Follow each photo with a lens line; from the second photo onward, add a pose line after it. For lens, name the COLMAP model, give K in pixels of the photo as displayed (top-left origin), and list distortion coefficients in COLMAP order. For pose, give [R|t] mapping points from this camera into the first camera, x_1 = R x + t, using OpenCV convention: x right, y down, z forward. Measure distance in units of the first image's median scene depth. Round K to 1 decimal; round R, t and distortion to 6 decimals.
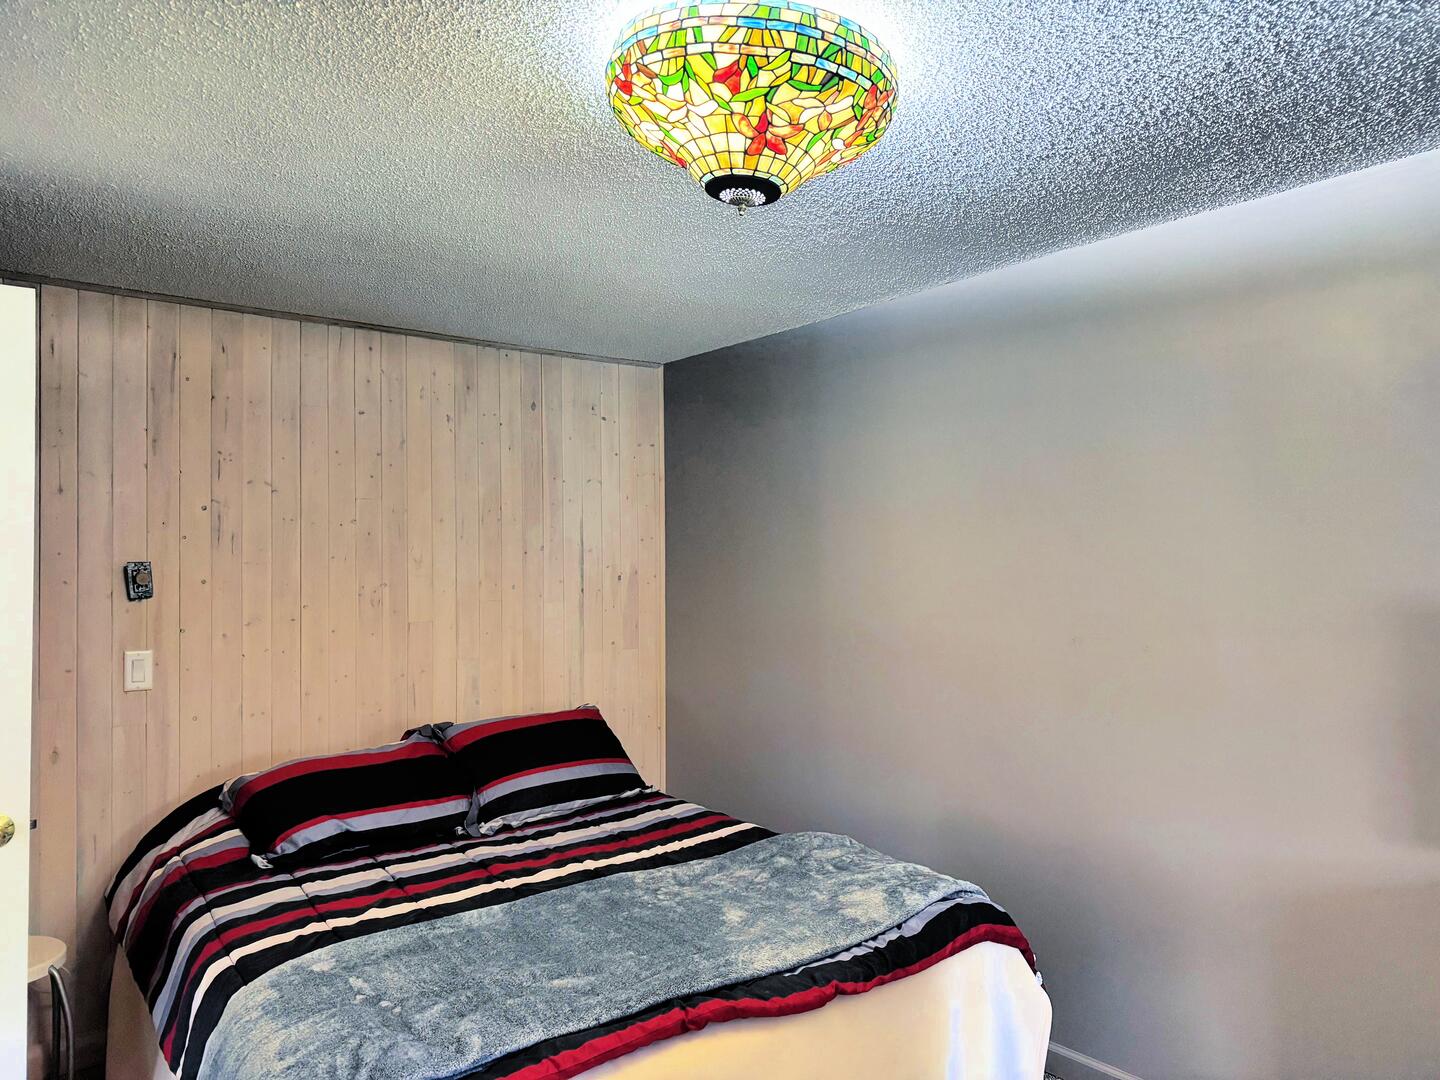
lens RADIAL K [[1007.2, 0, 732.0], [0, 1007.2, 530.6], [0, 0, 1]] dist [0.089764, -0.109001]
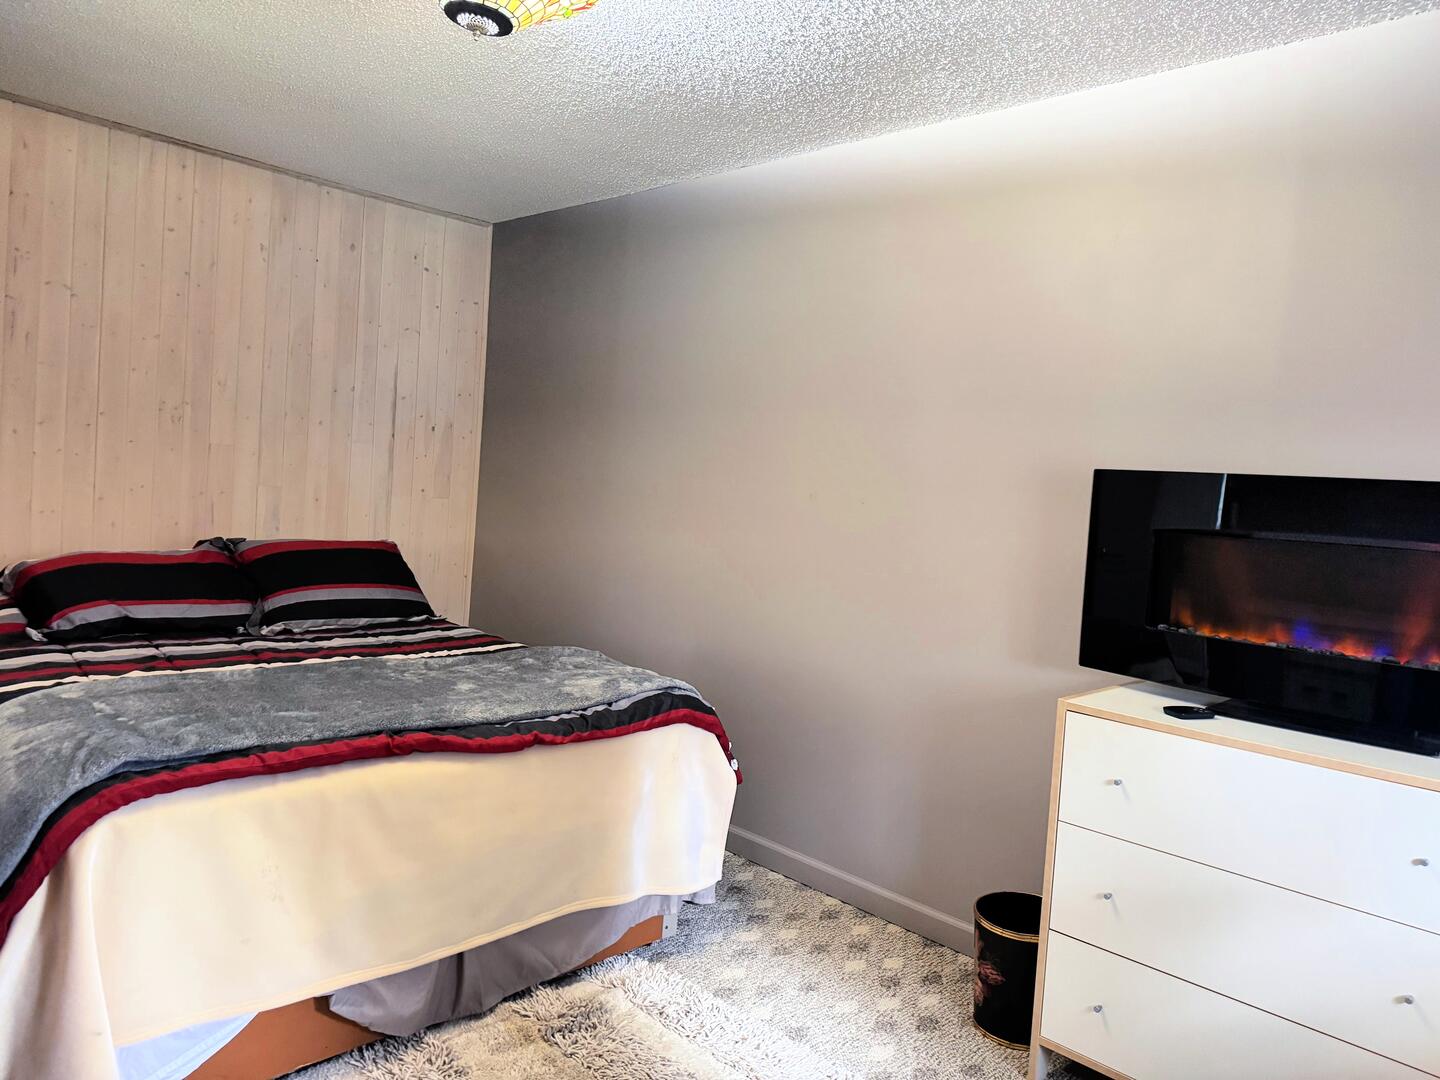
lens RADIAL K [[1007.2, 0, 732.1], [0, 1007.2, 529.3], [0, 0, 1]] dist [0.089764, -0.109001]
pose [[0.989811, 0.081031, 0.117085, 0.120460], [-0.089916, 0.993292, 0.072702, 0.071876], [-0.110409, -0.082489, 0.990457, -0.122420]]
